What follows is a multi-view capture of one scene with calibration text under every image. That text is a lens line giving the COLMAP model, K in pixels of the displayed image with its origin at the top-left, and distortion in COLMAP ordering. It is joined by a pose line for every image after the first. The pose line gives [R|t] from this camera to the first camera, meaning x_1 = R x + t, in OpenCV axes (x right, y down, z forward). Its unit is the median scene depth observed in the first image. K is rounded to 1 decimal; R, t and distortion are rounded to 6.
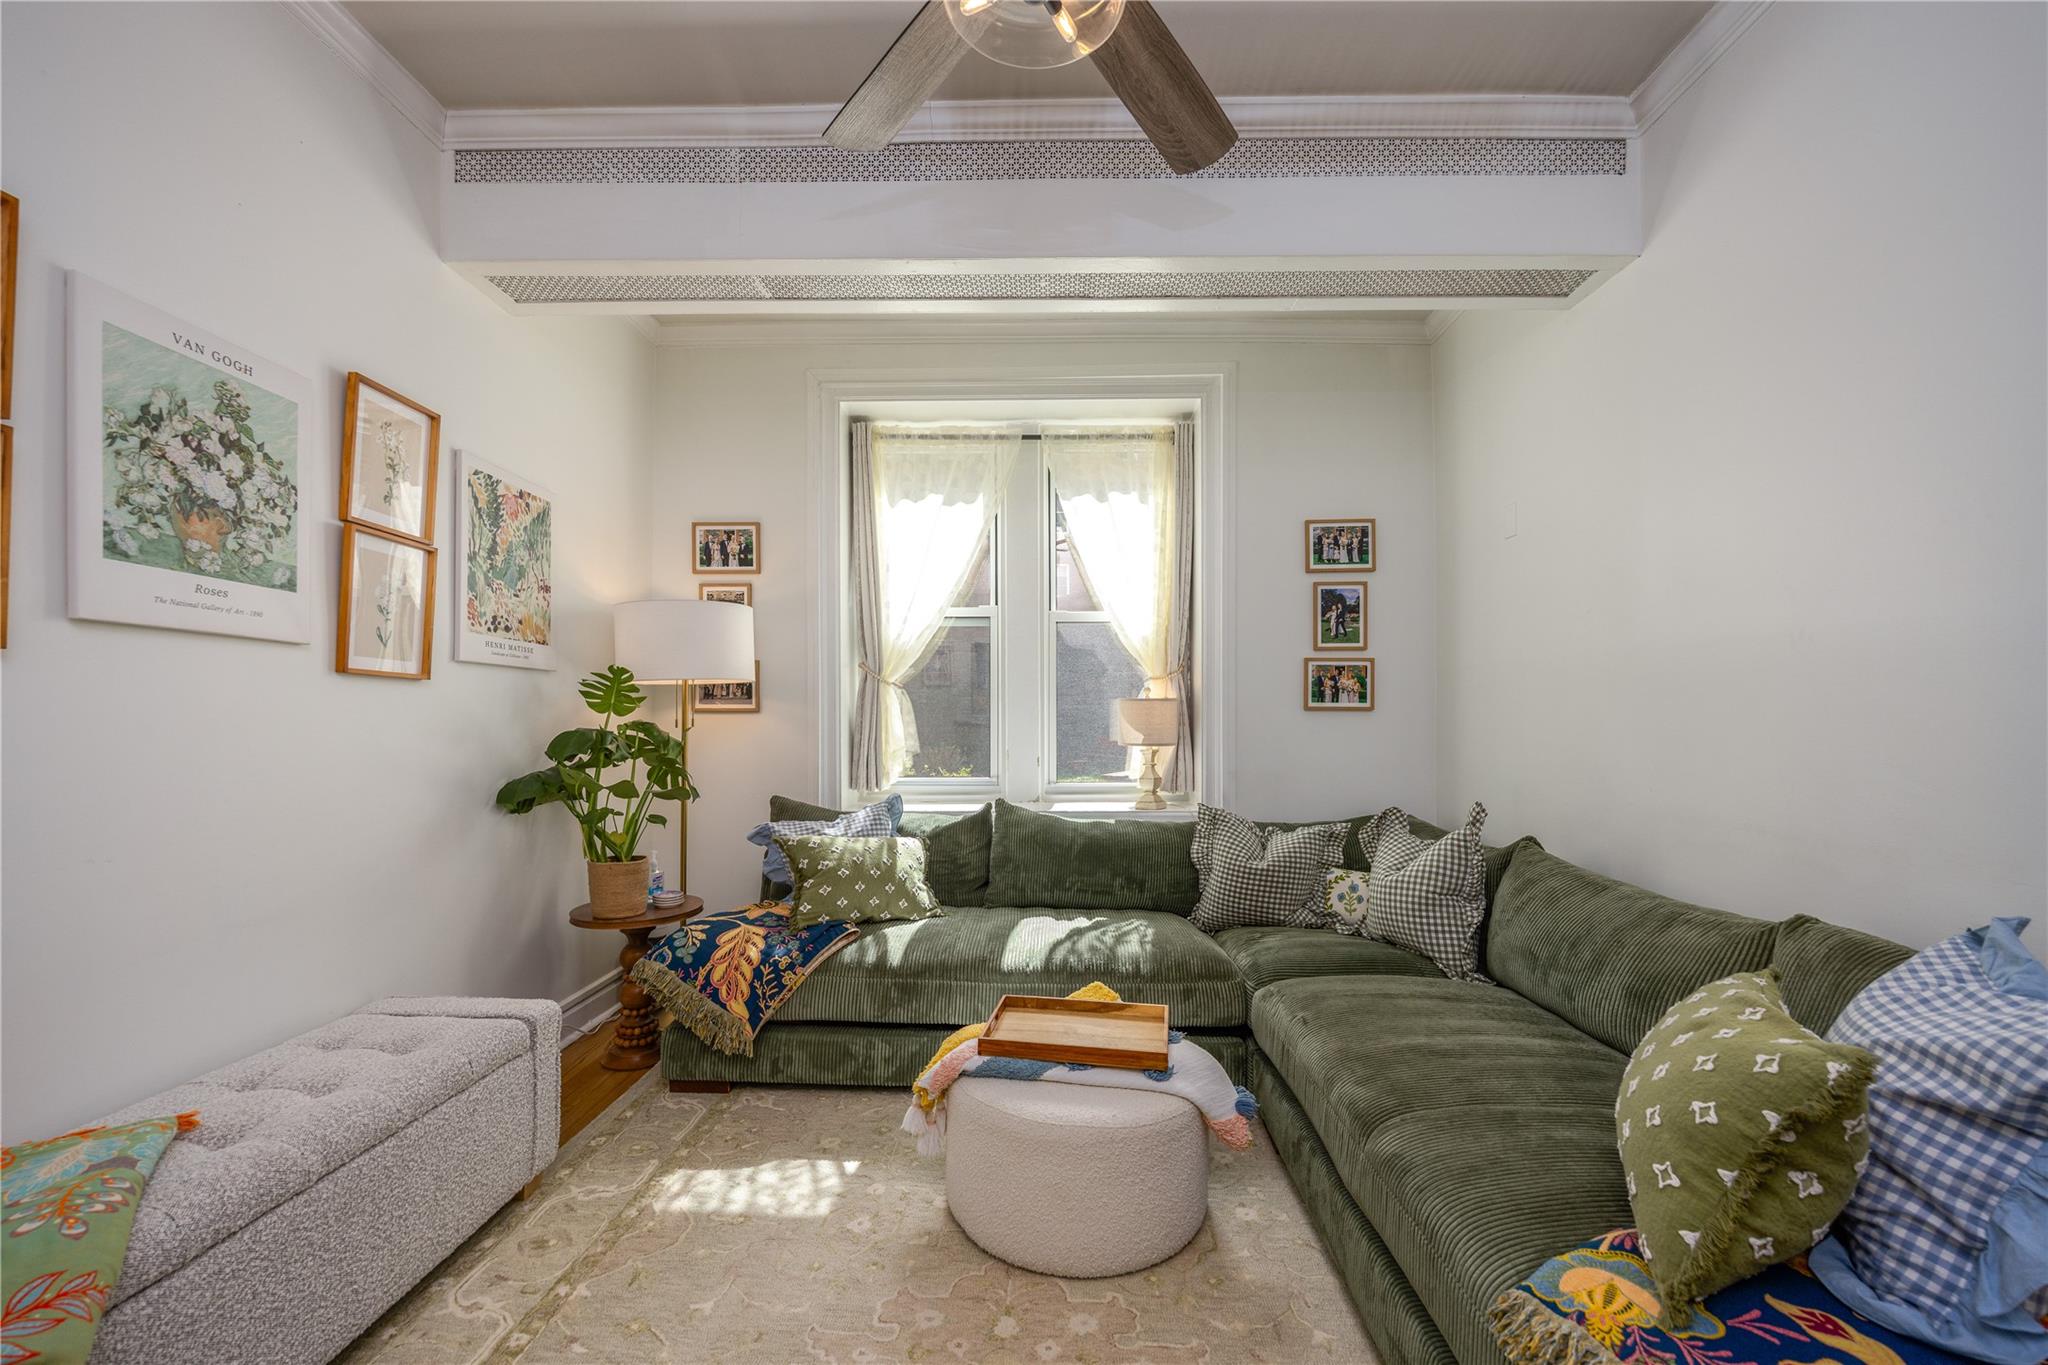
lens RADIAL K [[815.4, 0, 1011.5], [0, 815.4, 709.6], [0, 0, 1]] dist [-0.004006, 0.000355]
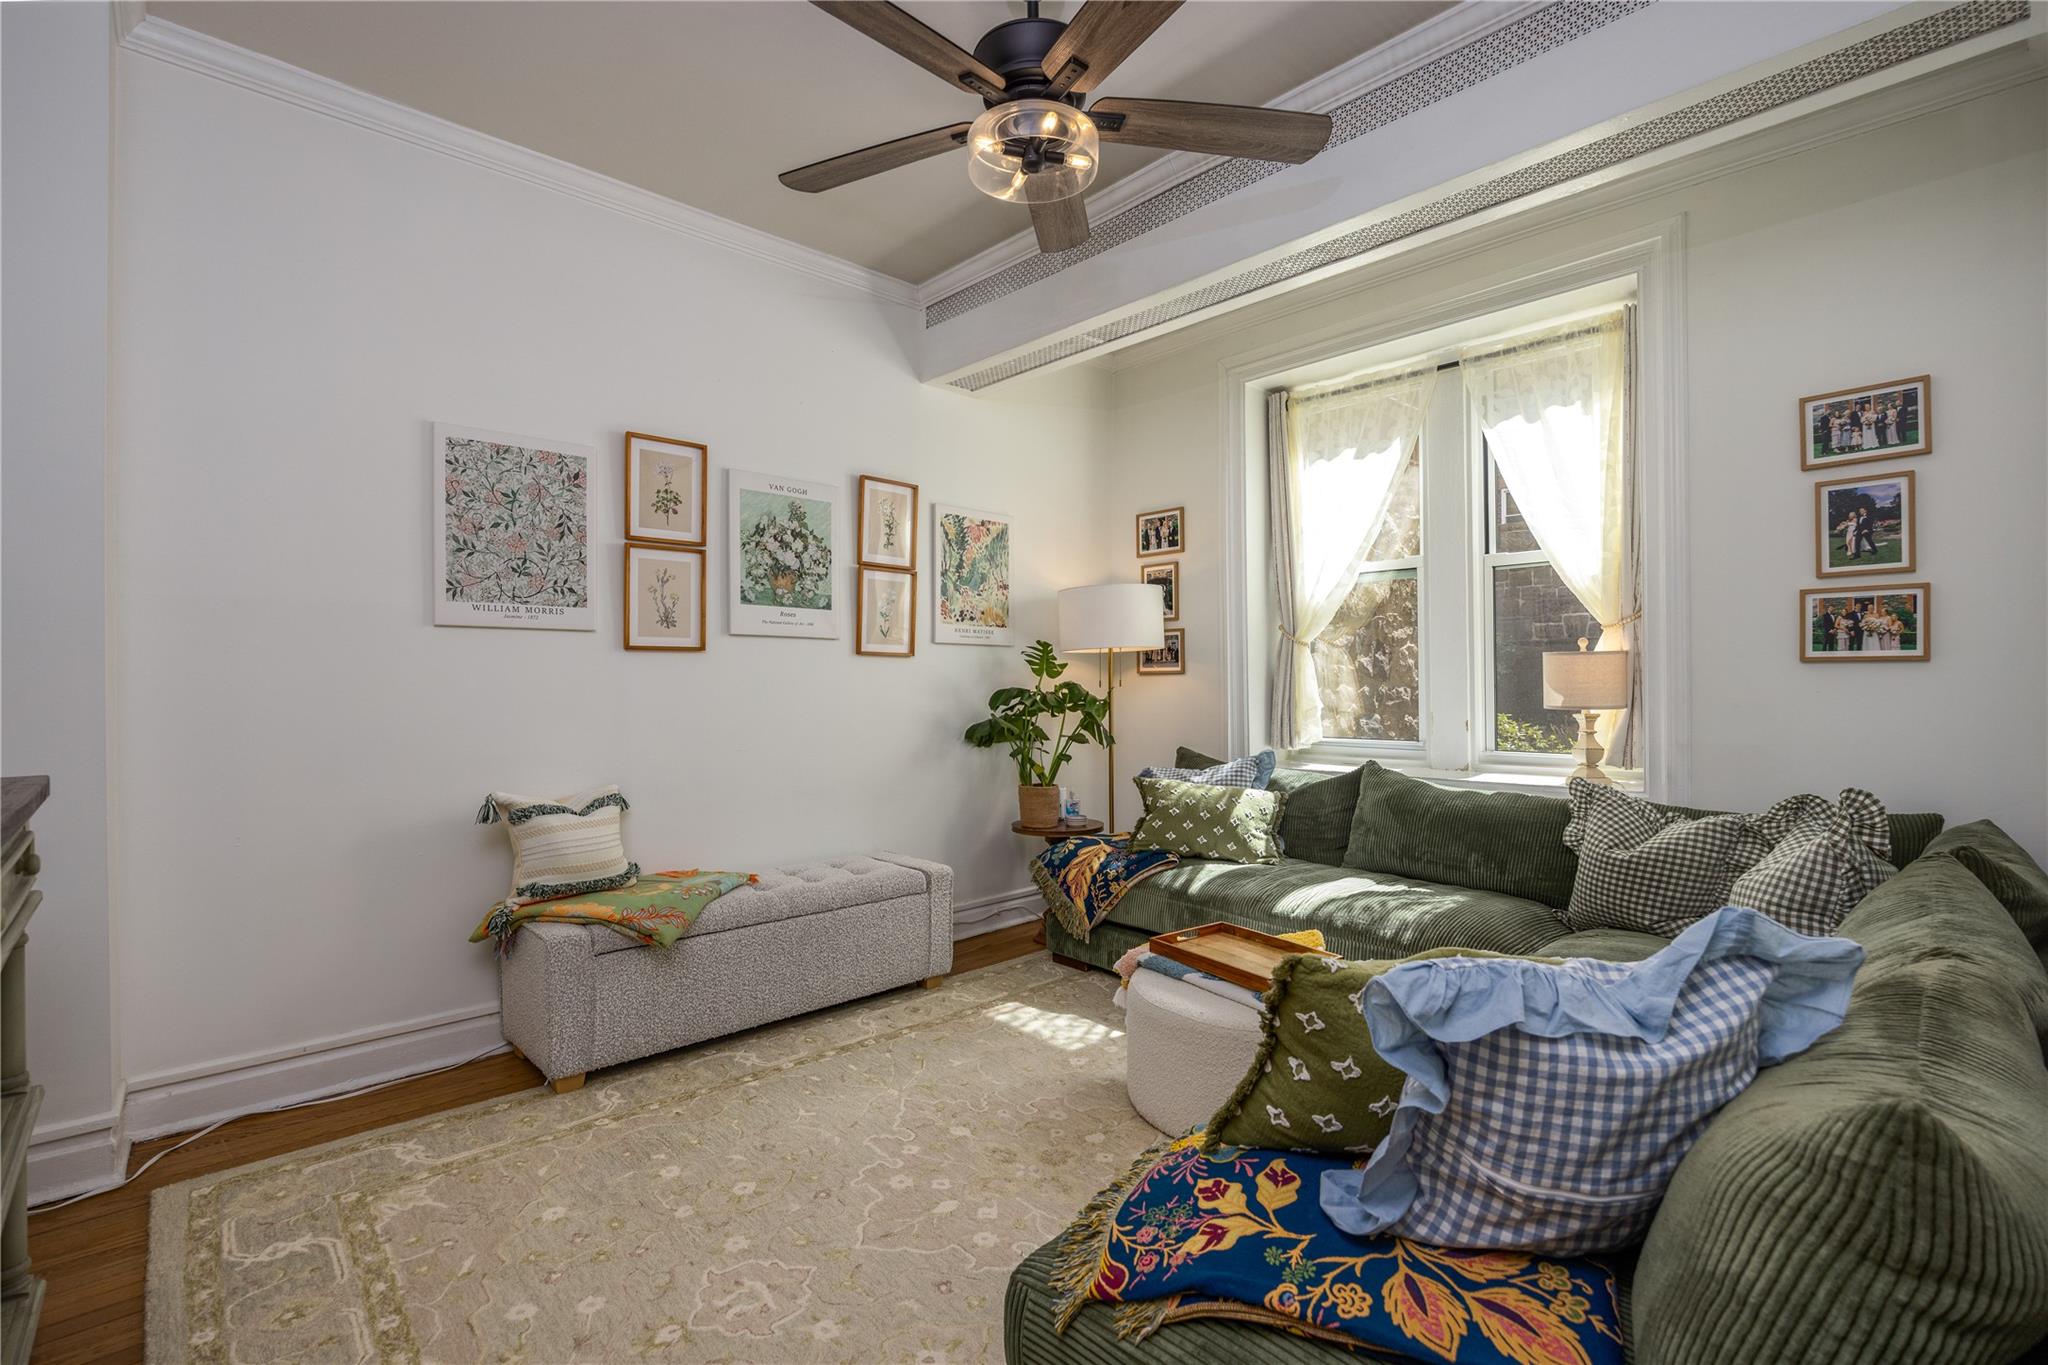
lens RADIAL K [[932.0, 0, 1037.3], [0, 932.0, 682.5], [0, 0, 1]] dist [-0.010534, -0.001271]
pose [[0.701642, -0.005567, -0.712508, 0.552509], [0.014029, 0.999884, 0.006003, 0.004745], [0.712392, -0.014208, 0.701638, -0.065672]]
